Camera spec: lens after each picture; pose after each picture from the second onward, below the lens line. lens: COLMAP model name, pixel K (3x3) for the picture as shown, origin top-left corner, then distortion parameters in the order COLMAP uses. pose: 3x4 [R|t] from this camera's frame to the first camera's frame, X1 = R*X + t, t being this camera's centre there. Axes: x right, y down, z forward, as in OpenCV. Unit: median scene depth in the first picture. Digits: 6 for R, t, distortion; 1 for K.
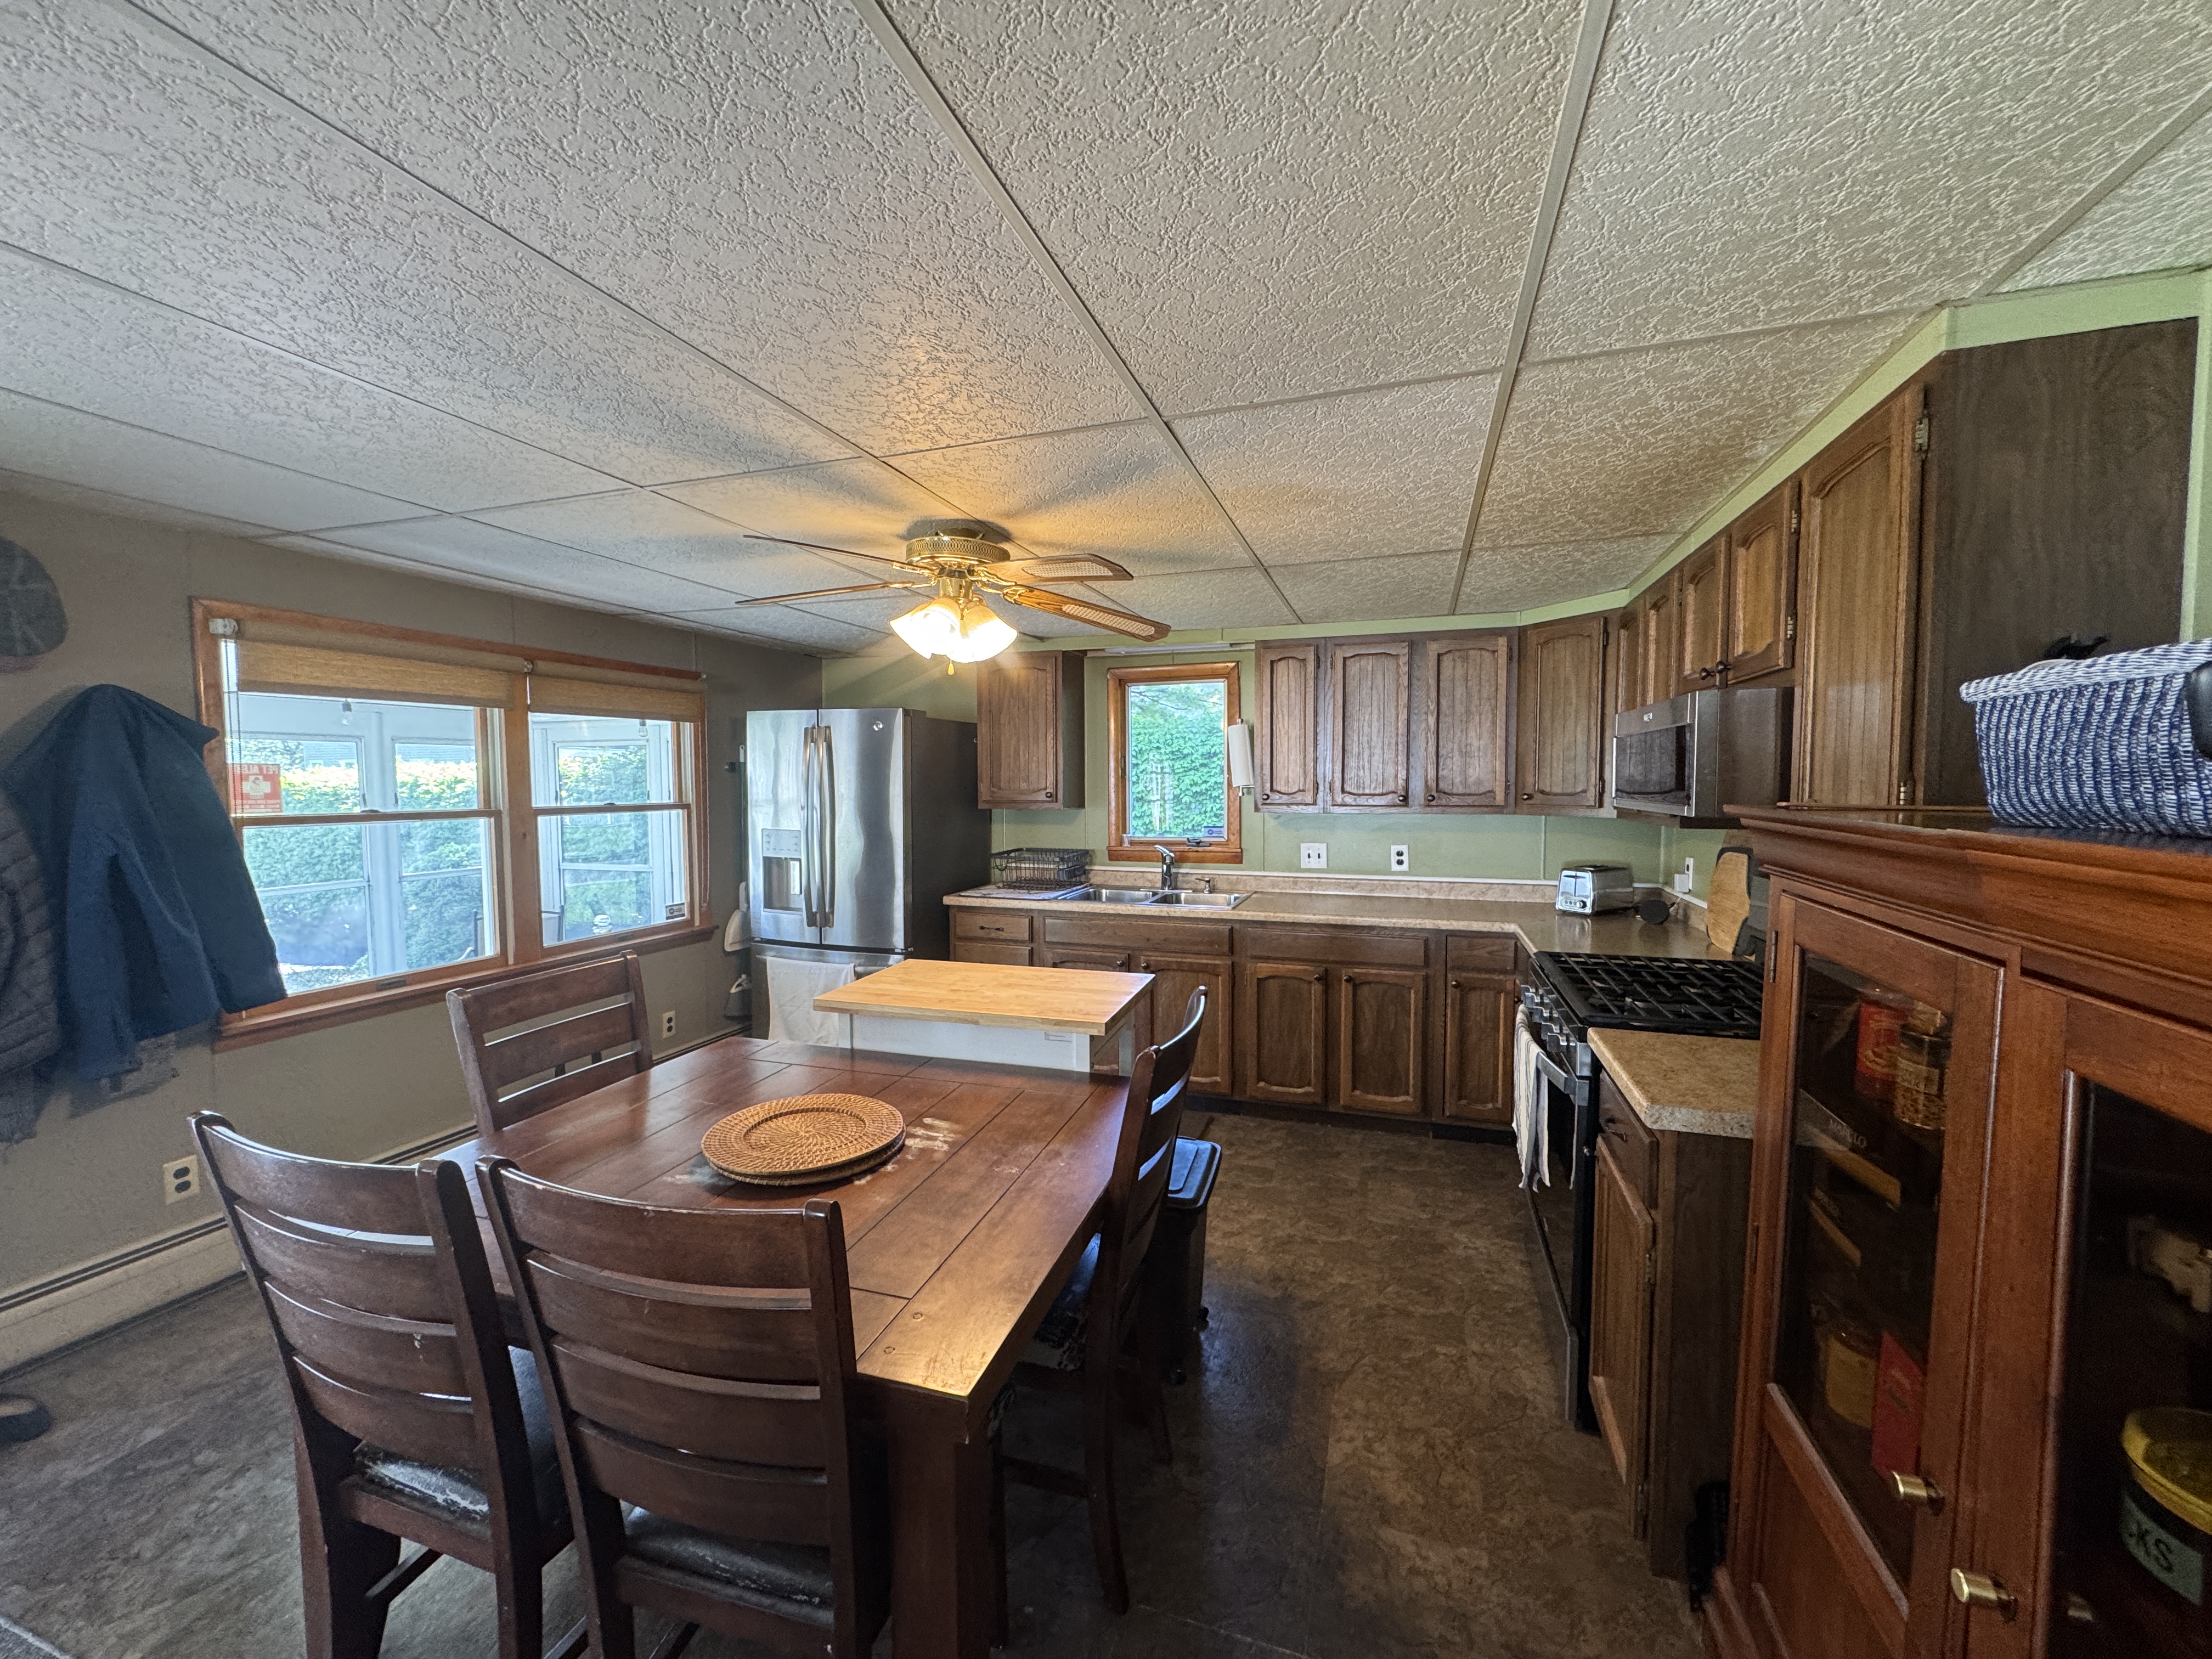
lens RADIAL K [[877.8, 0, 1107.9], [0, 877.8, 829.9], [0, 0, 1]] dist [-0.001804, 0.000772]
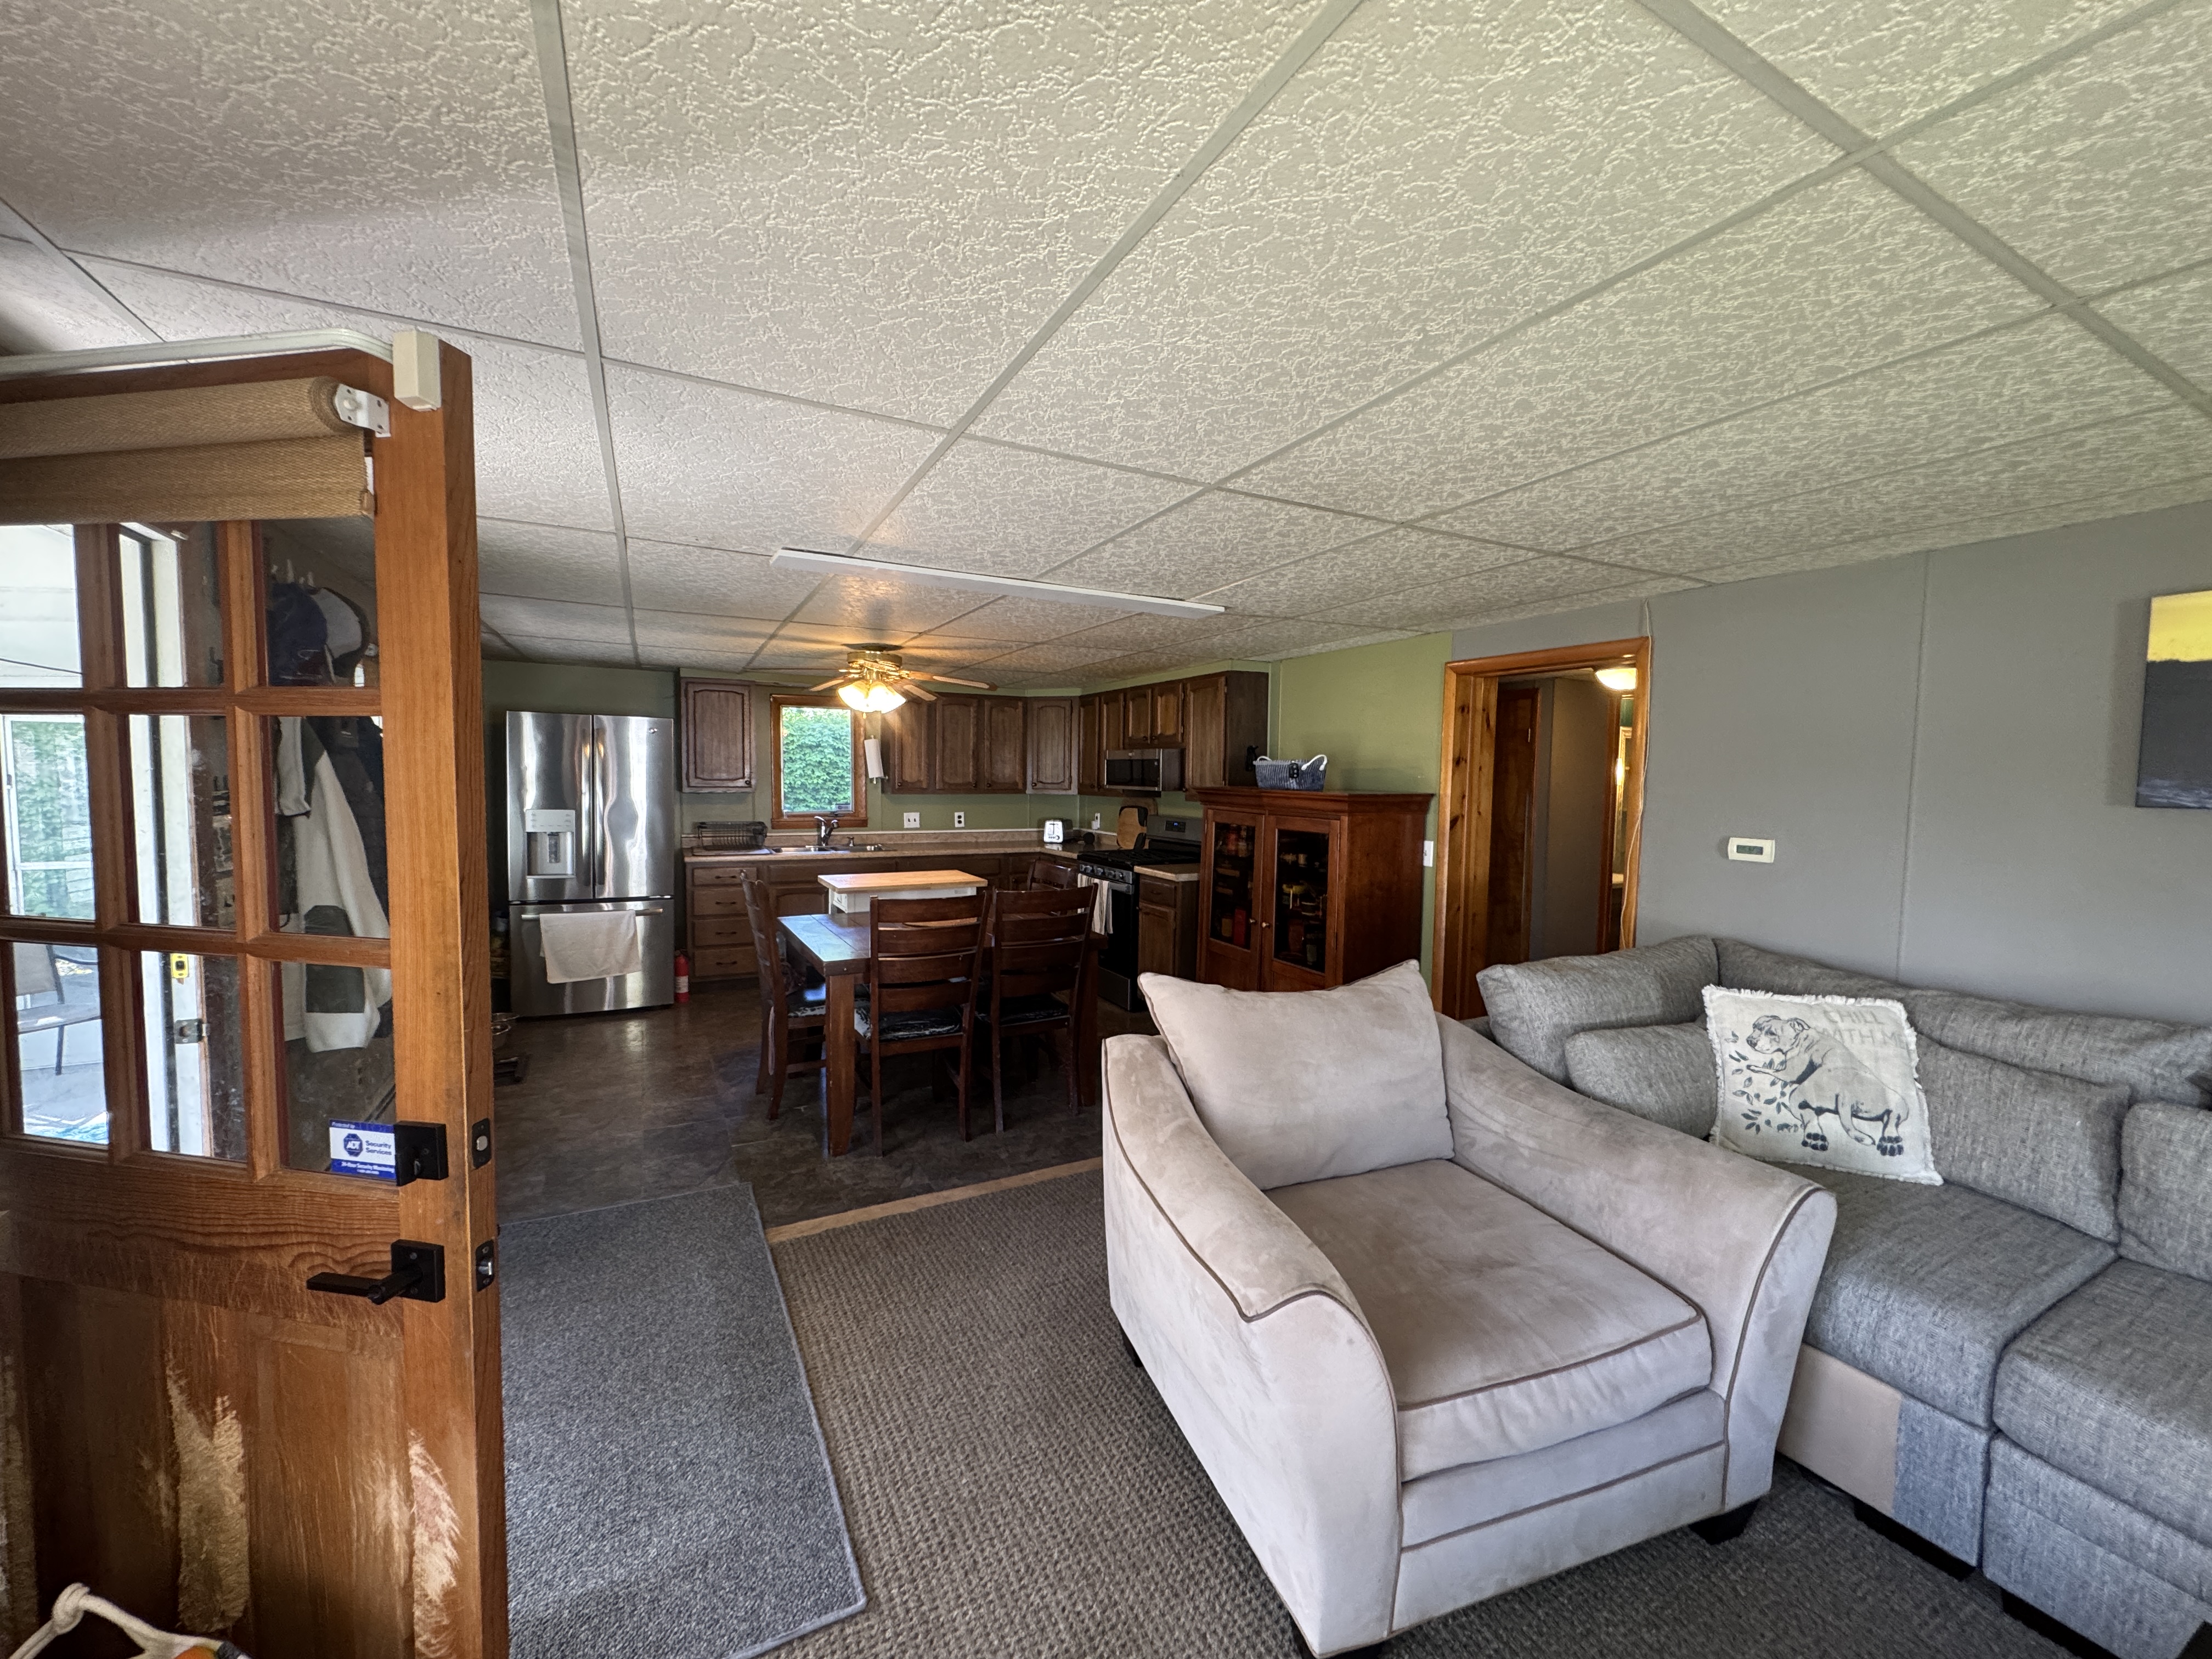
lens RADIAL K [[877.8, 0, 1112.6], [0, 877.8, 830.4], [0, 0, 1]] dist [-0.001804, 0.000772]
pose [[0.687926, -0.034744, 0.724949, -0.739247], [0.025229, 0.999395, 0.023957, 0.019847], [-0.725343, 0.001809, 0.688386, -0.426986]]
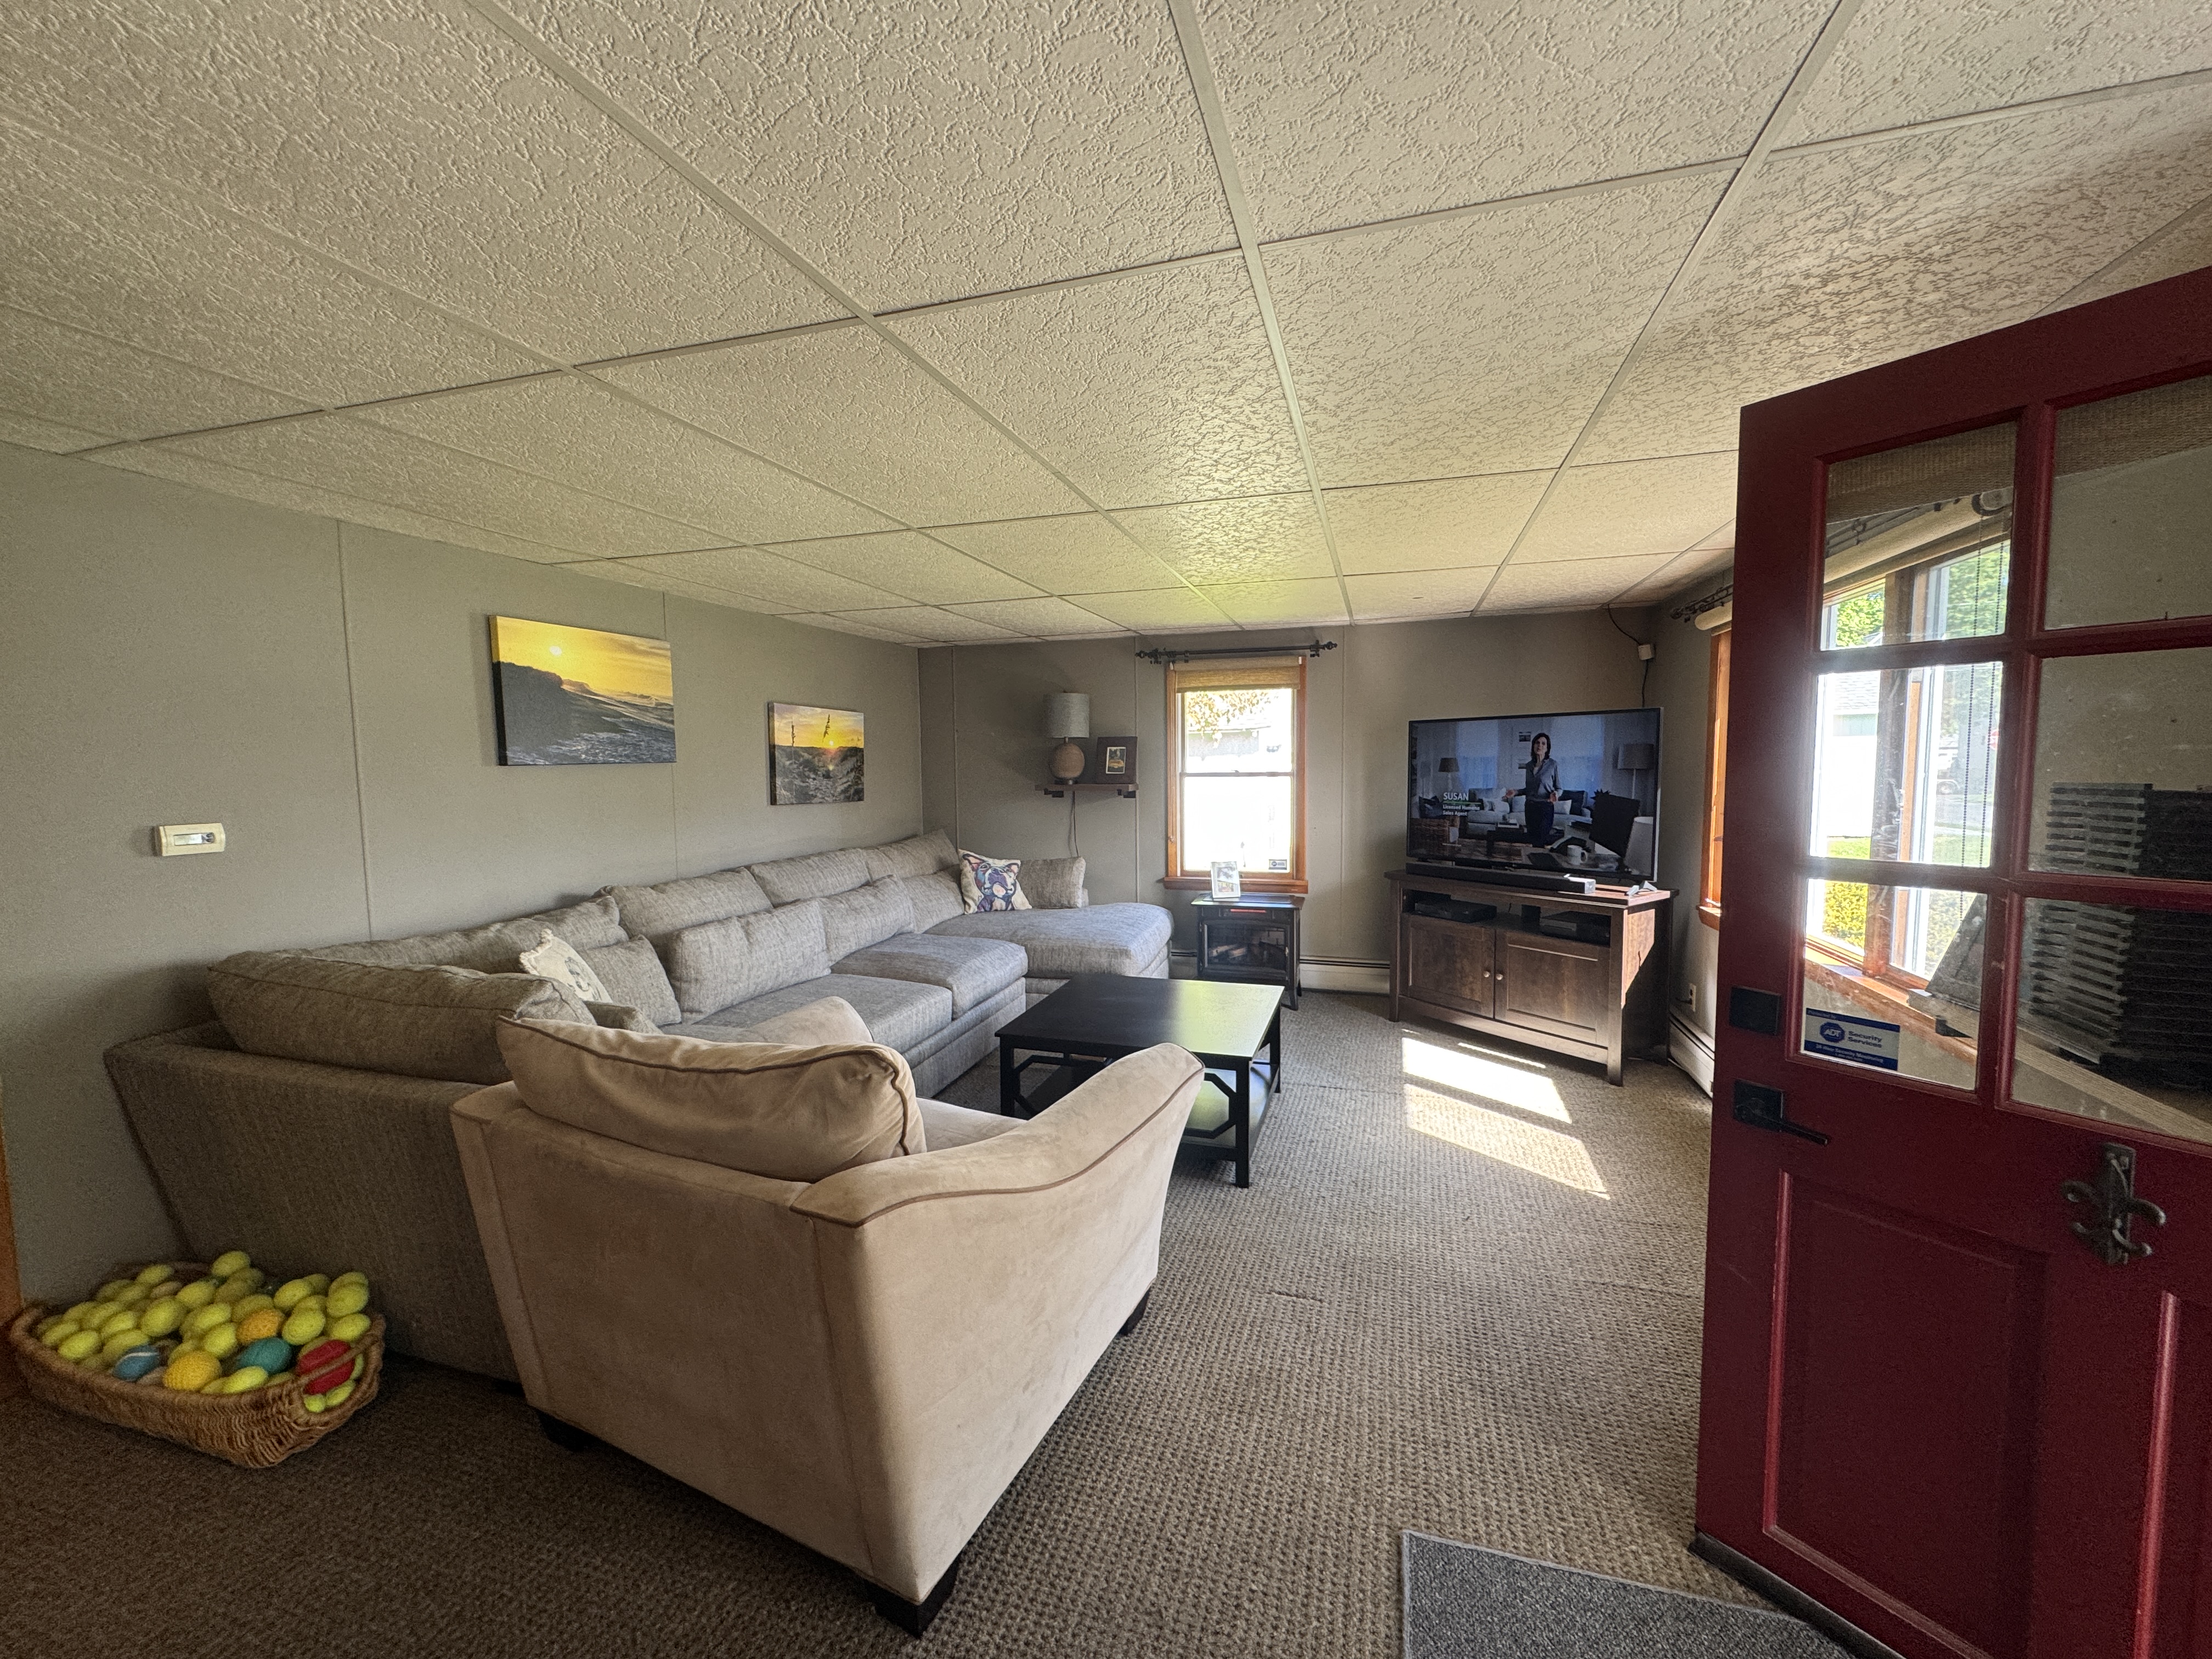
lens RADIAL K [[877.8, 0, 1108.8], [0, 877.8, 829.0], [0, 0, 1]] dist [-0.001804, 0.000772]
pose [[-0.999610, 0.021213, -0.018156, -0.412255], [0.018584, 0.990753, 0.134398, -0.003975], [0.020839, 0.134009, -0.990761, 0.267247]]
